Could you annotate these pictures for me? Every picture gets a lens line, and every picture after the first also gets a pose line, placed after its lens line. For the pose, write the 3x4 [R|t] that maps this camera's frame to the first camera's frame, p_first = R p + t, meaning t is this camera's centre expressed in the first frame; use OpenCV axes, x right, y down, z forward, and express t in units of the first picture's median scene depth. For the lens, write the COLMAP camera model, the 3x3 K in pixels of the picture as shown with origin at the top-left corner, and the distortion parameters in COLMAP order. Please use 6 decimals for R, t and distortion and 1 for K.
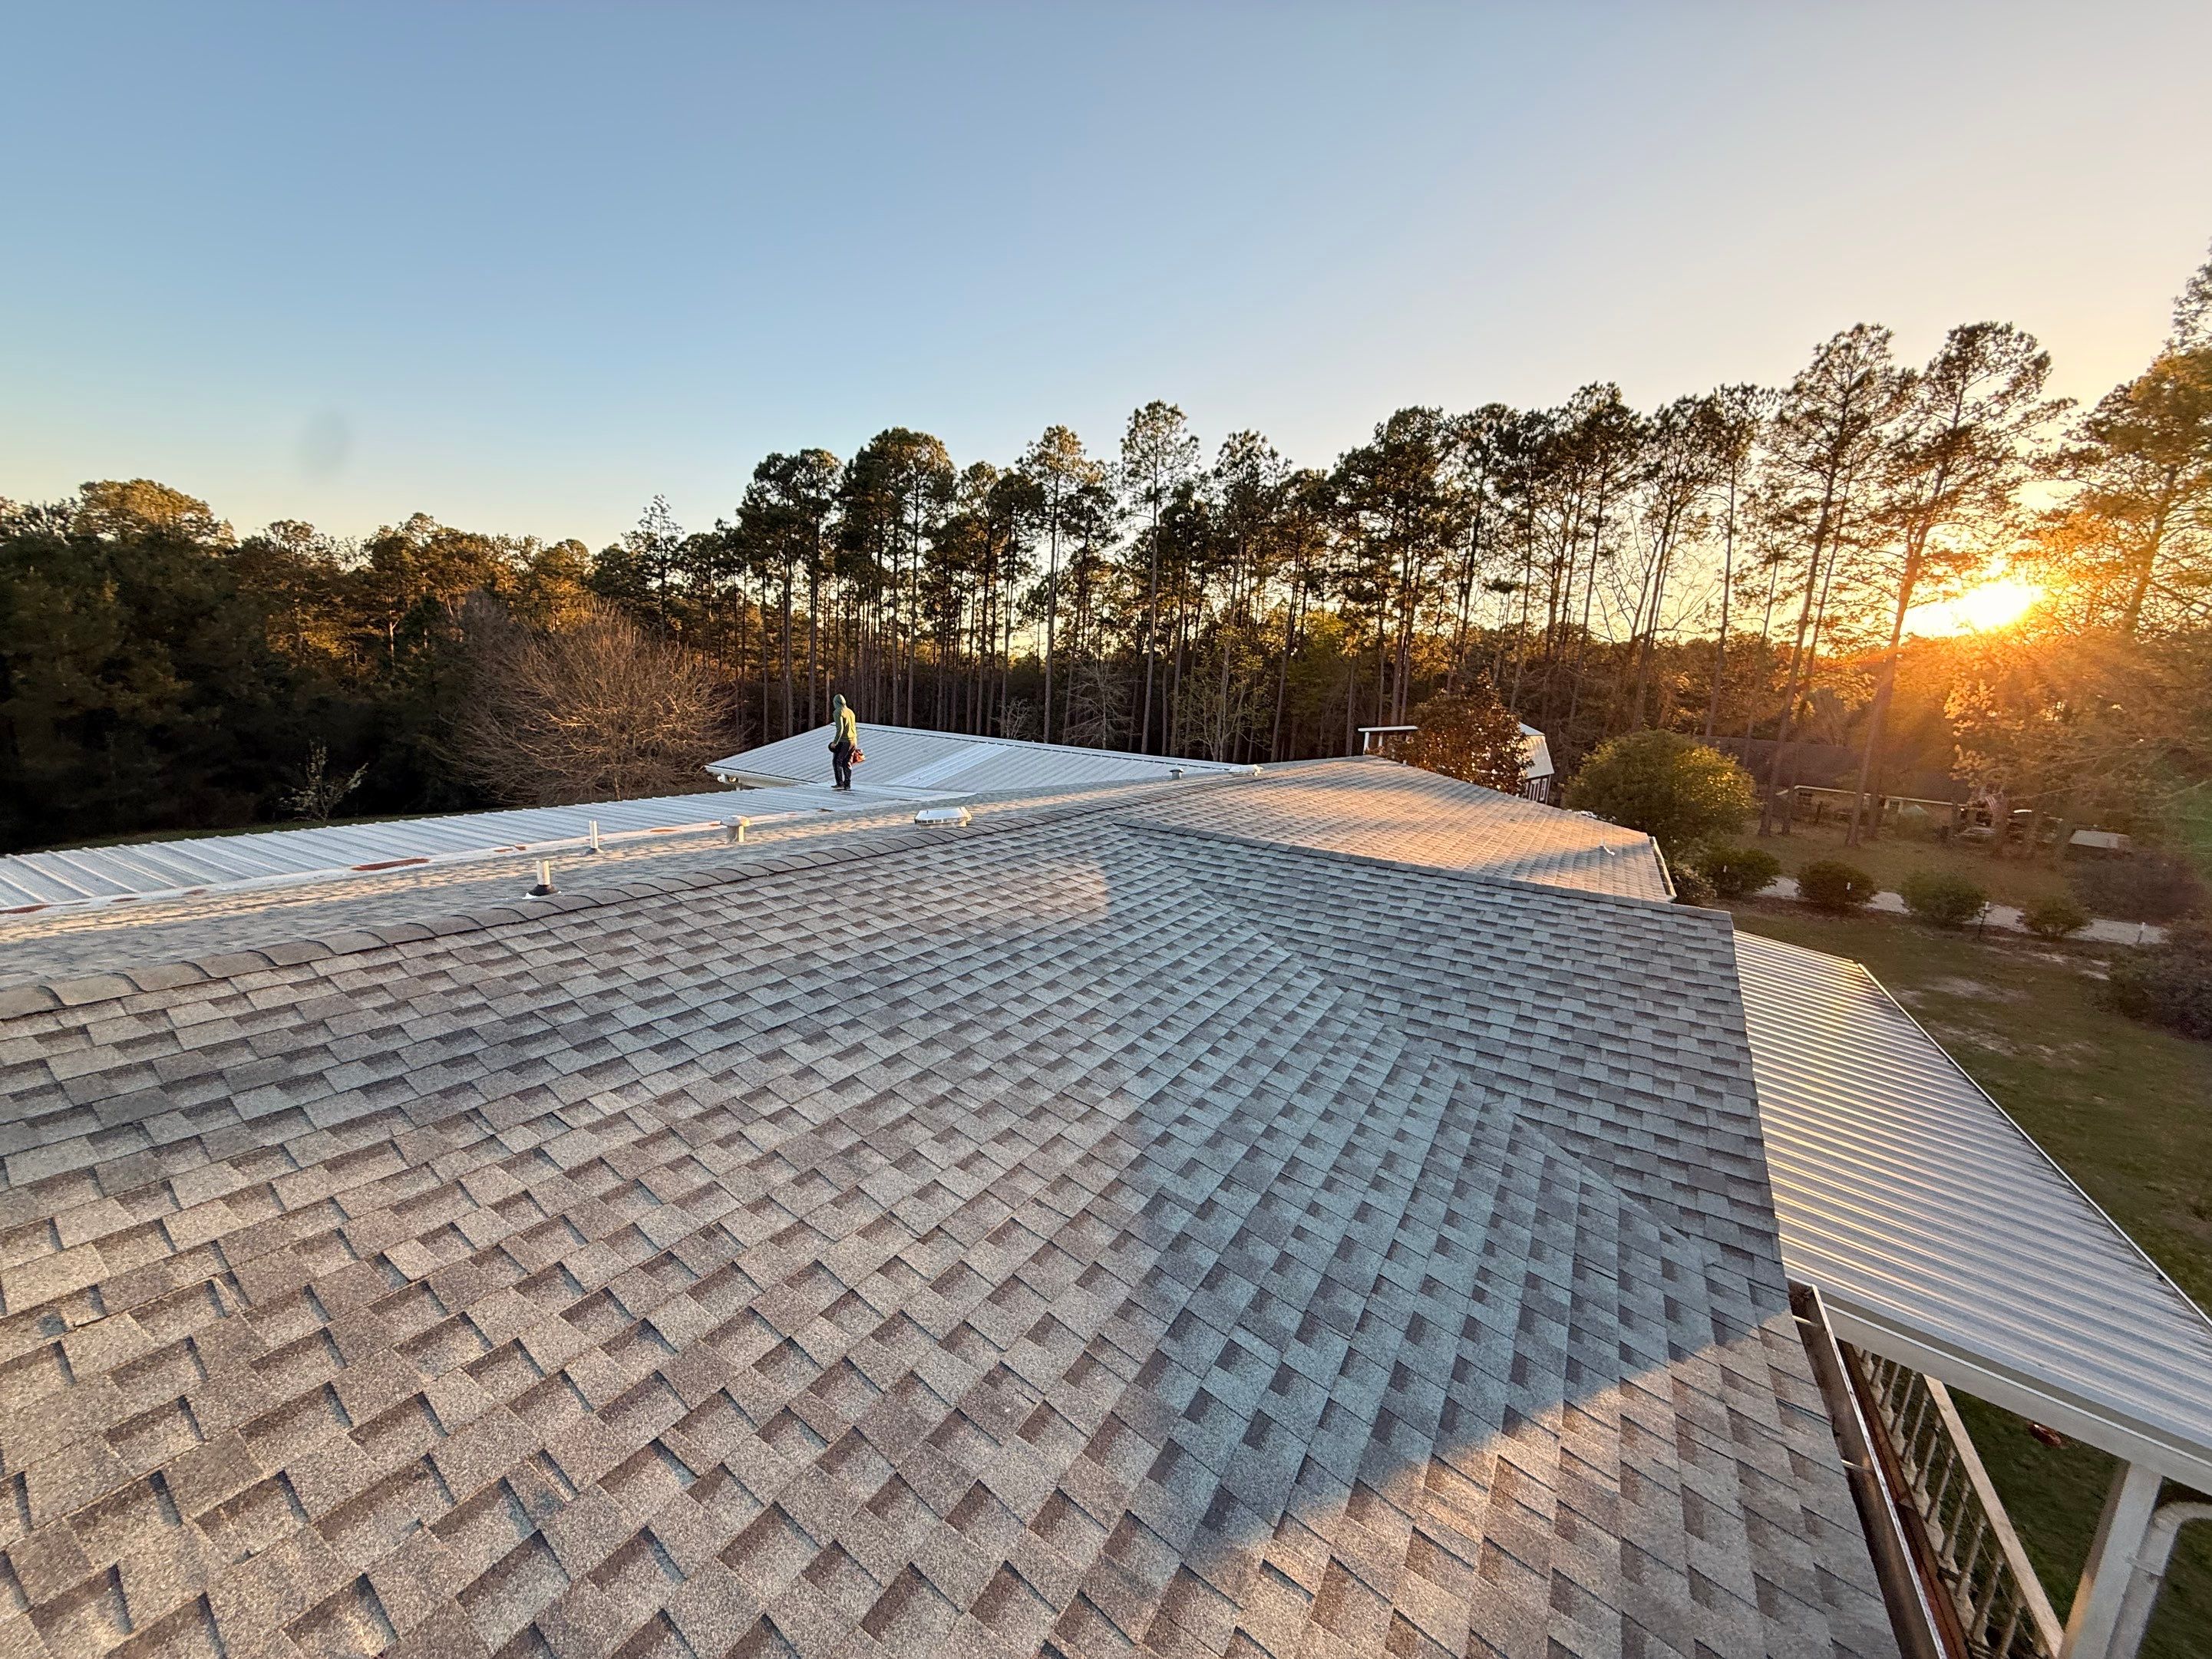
lens RADIAL K [[882.2, 0, 1098.1], [0, 882.2, 826.7], [0, 0, 1]] dist [-0.001262, 0.000075]
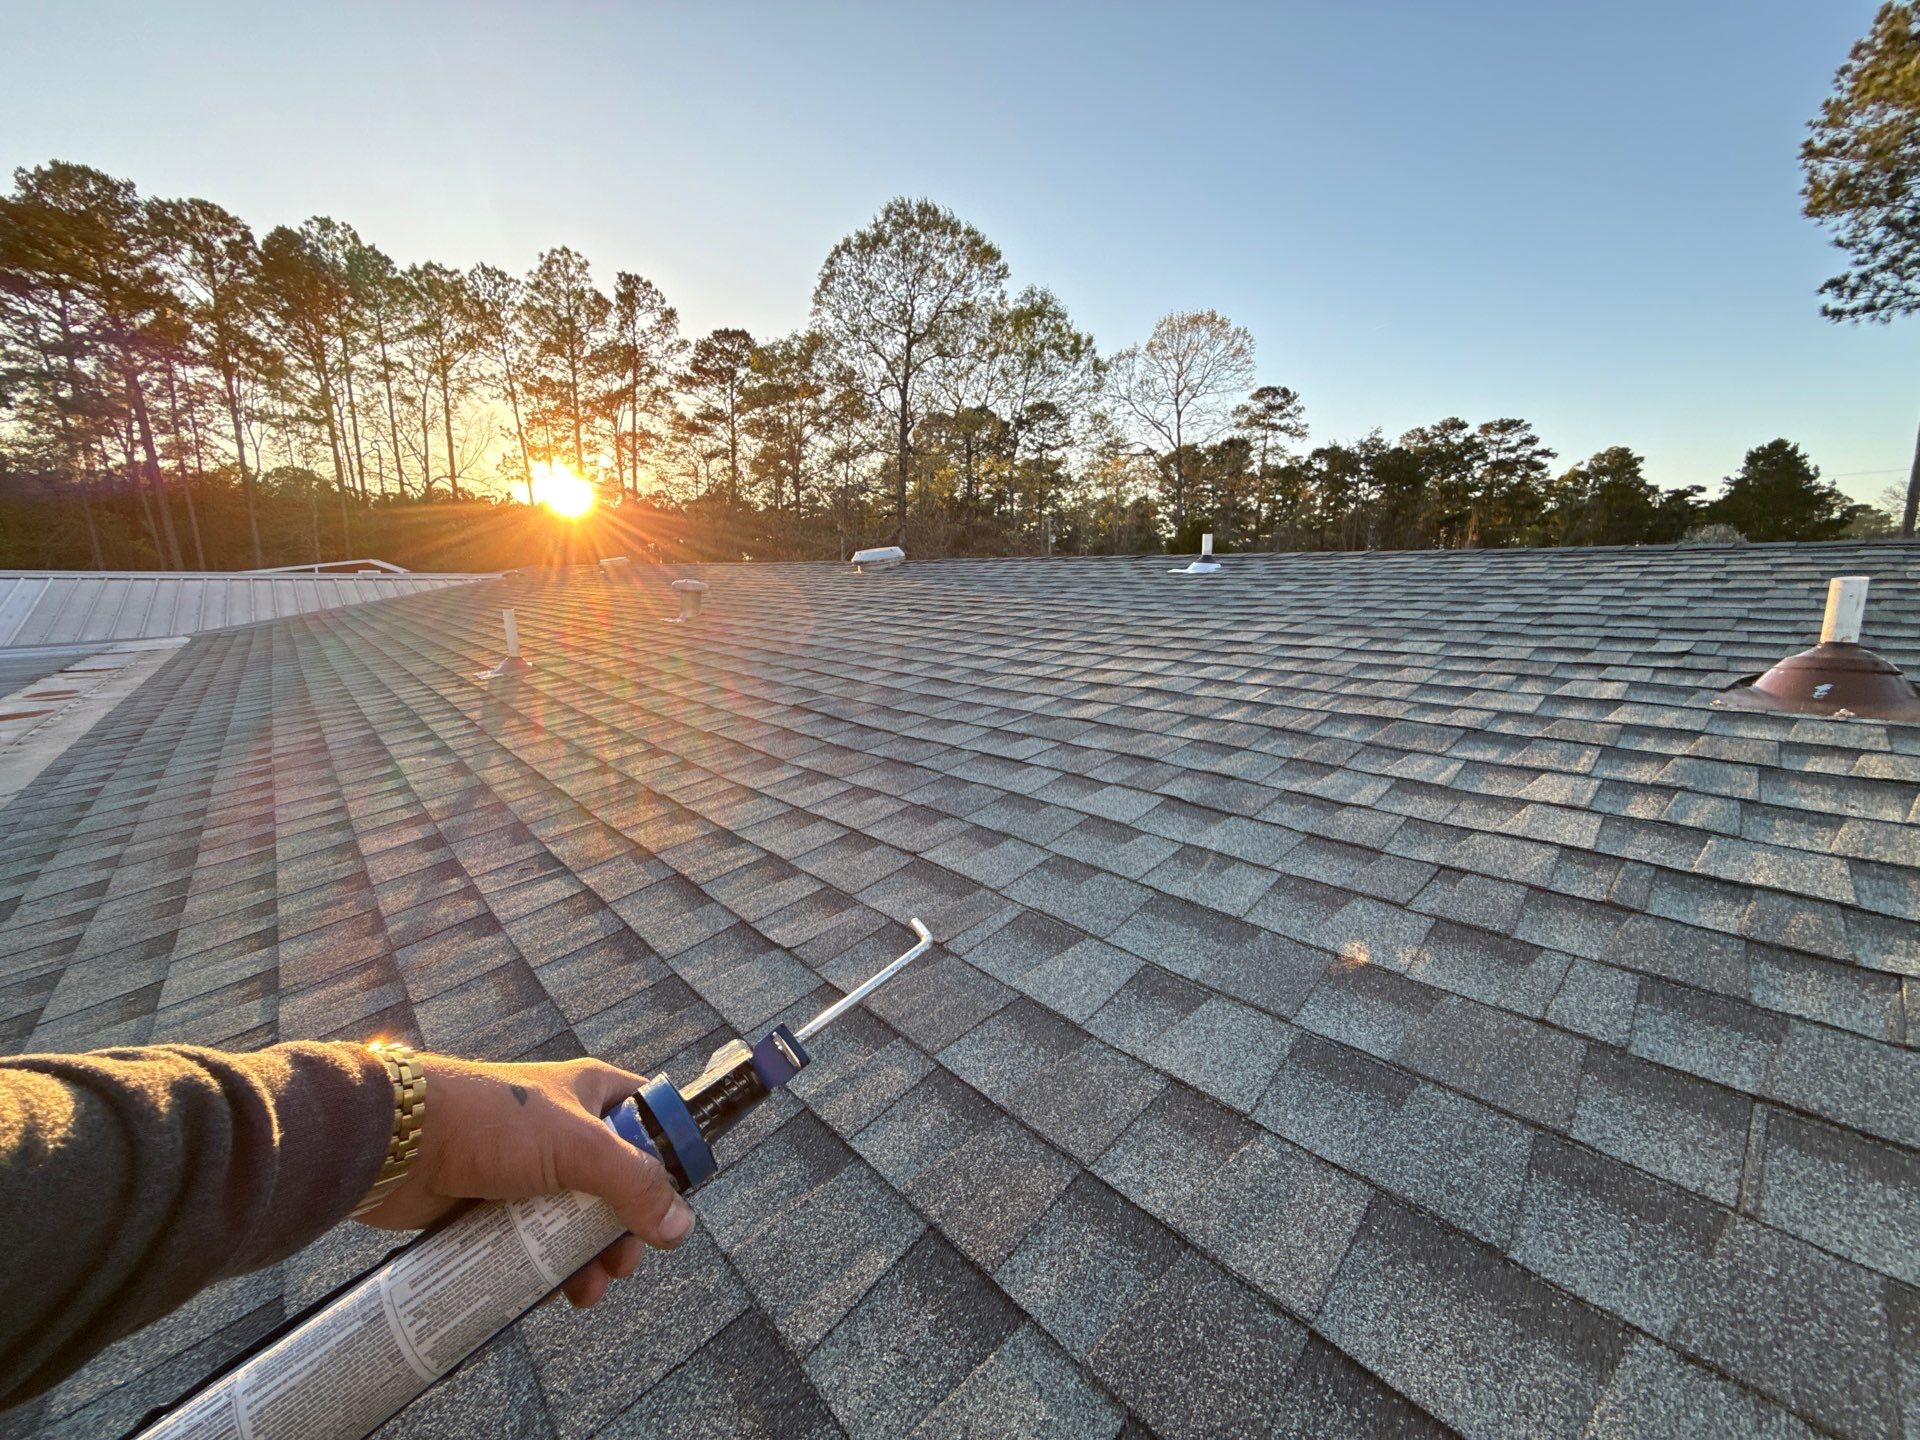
lens RADIAL K [[762.7, 0, 956.4], [0, 762.7, 721.1], [0, 0, 1]] dist [0.000121, -0.000059]
pose [[0.316665, -0.235978, 0.918715, -0.909678], [0.164534, 0.967542, 0.191808, 0.009189], [-0.934158, 0.090421, 0.345213, 0.537023]]
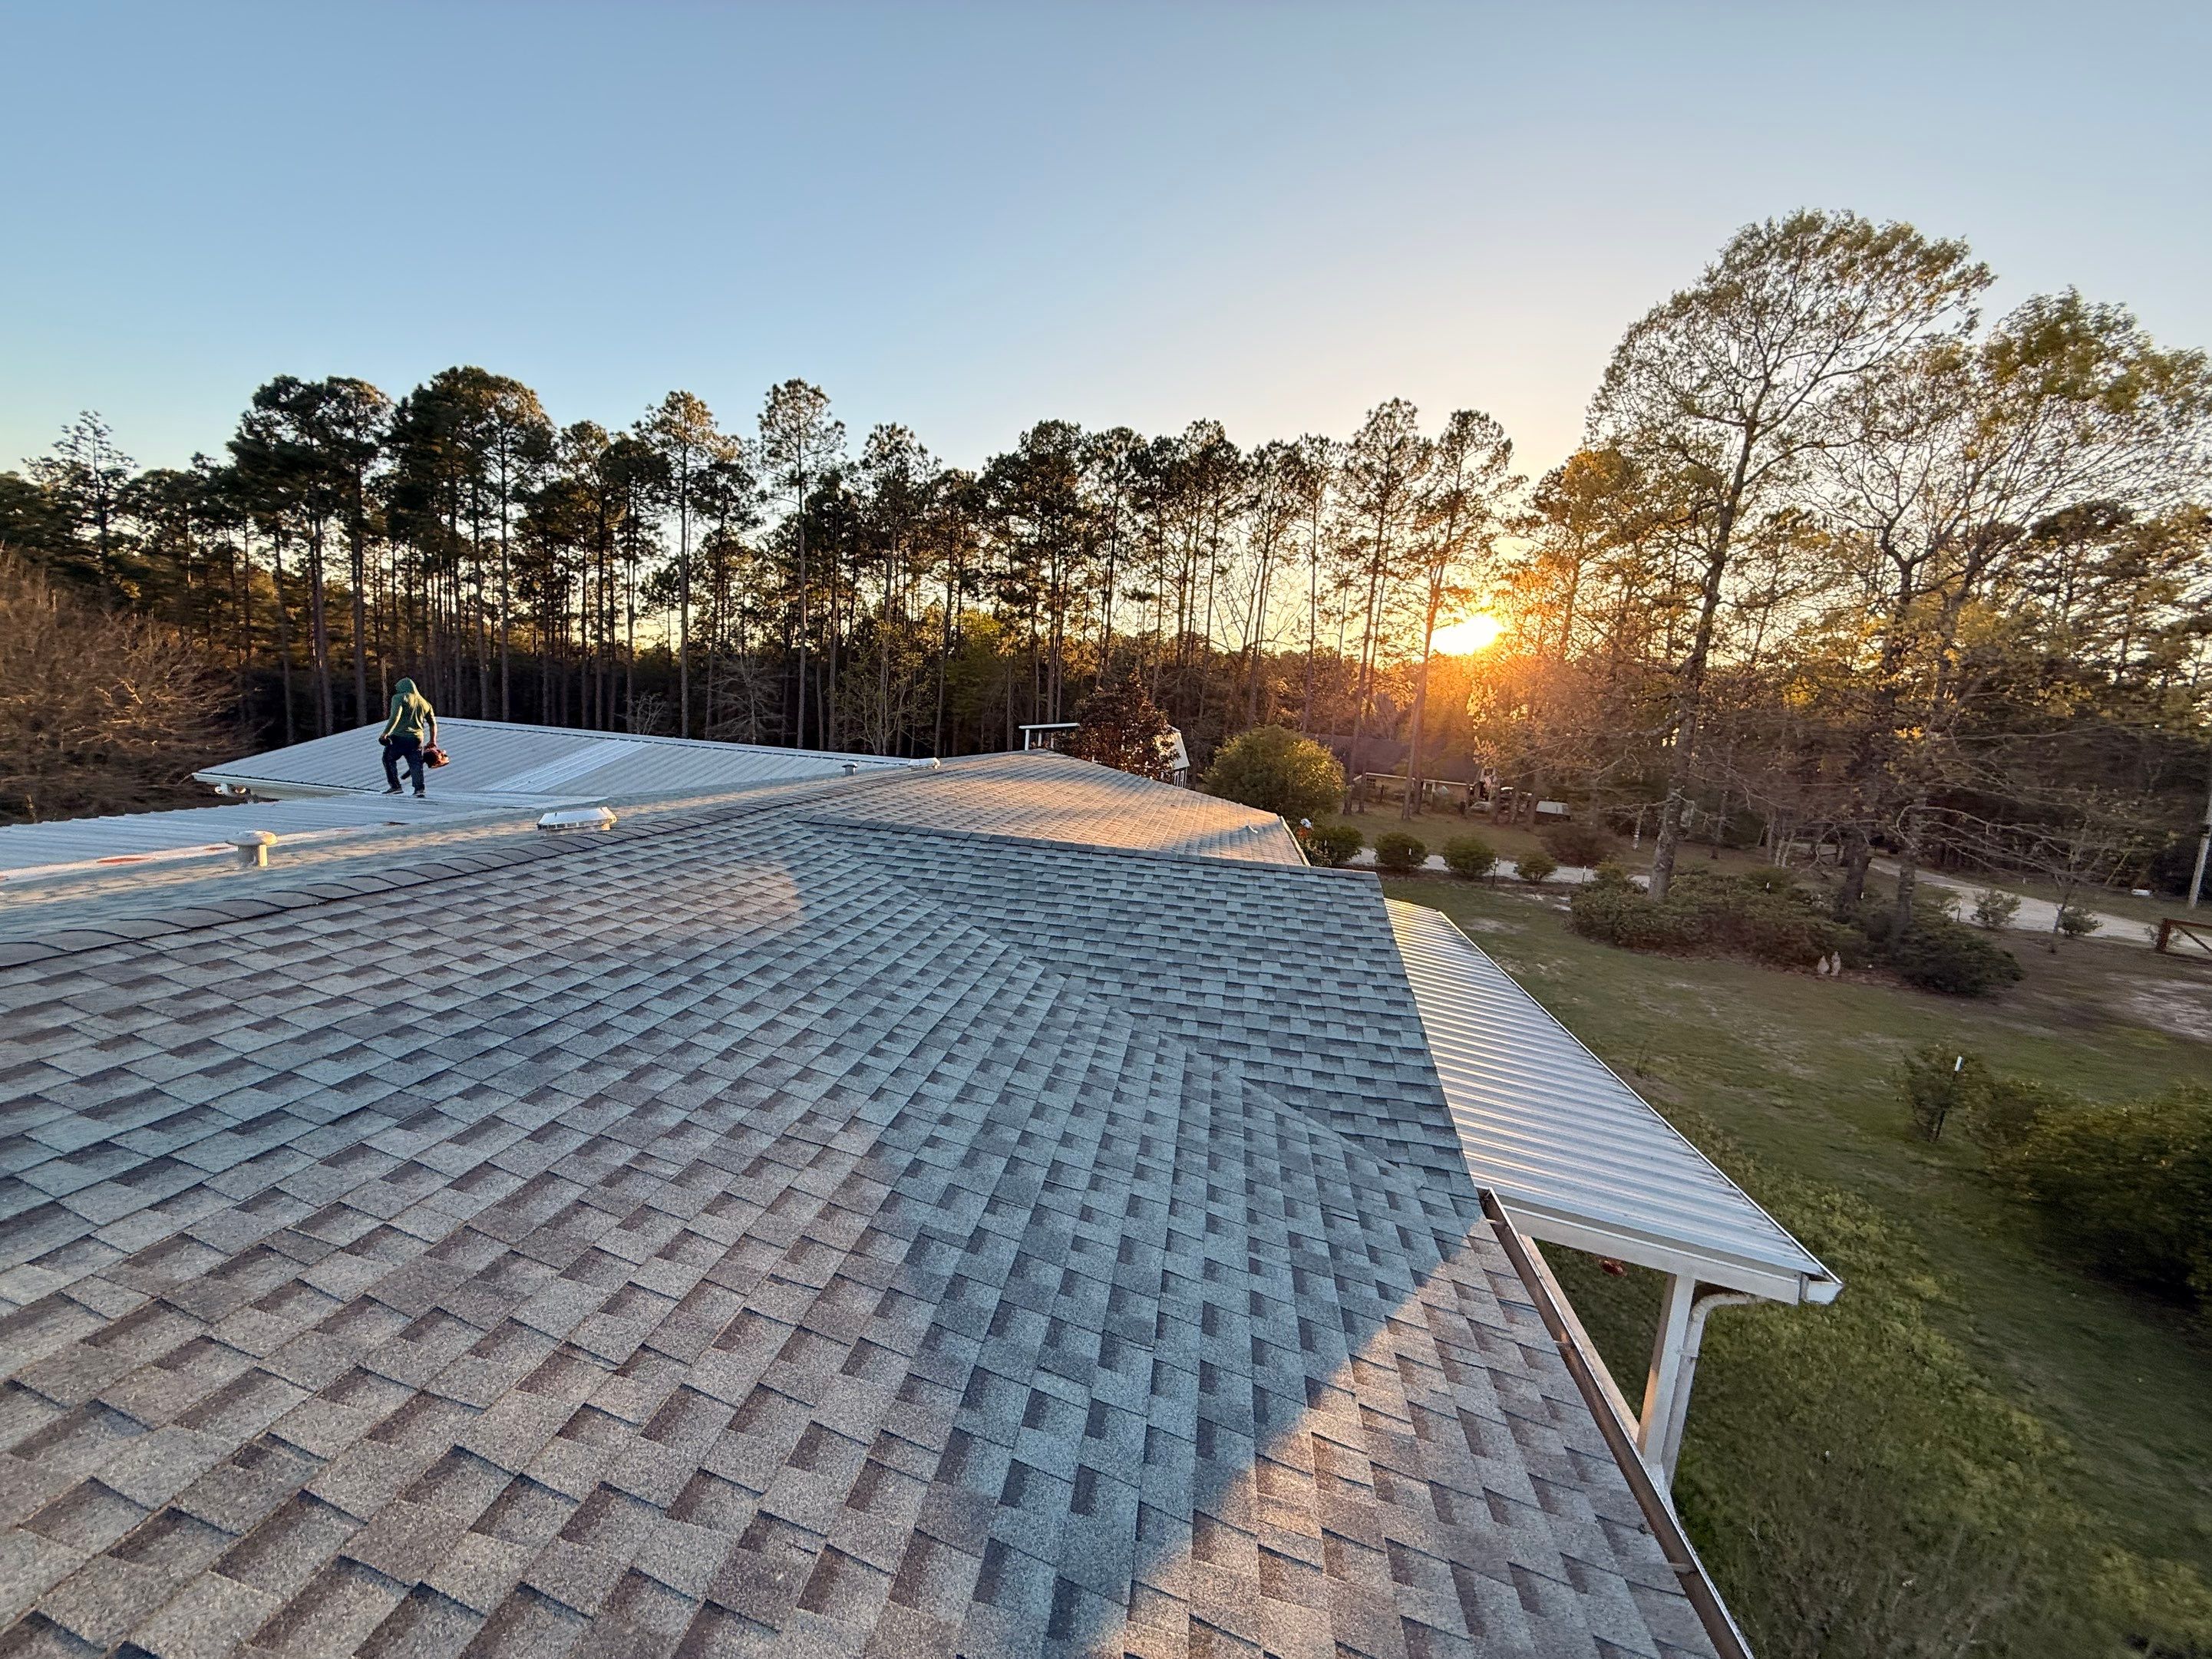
lens RADIAL K [[879.8, 0, 1101.3], [0, 879.8, 829.5], [0, 0, 1]] dist [-0.002372, 0.000277]
pose [[0.926779, -0.045349, 0.372858, -0.027298], [0.043994, 0.998958, 0.012146, 0.008480], [-0.373021, 0.005147, 0.927809, 0.056103]]
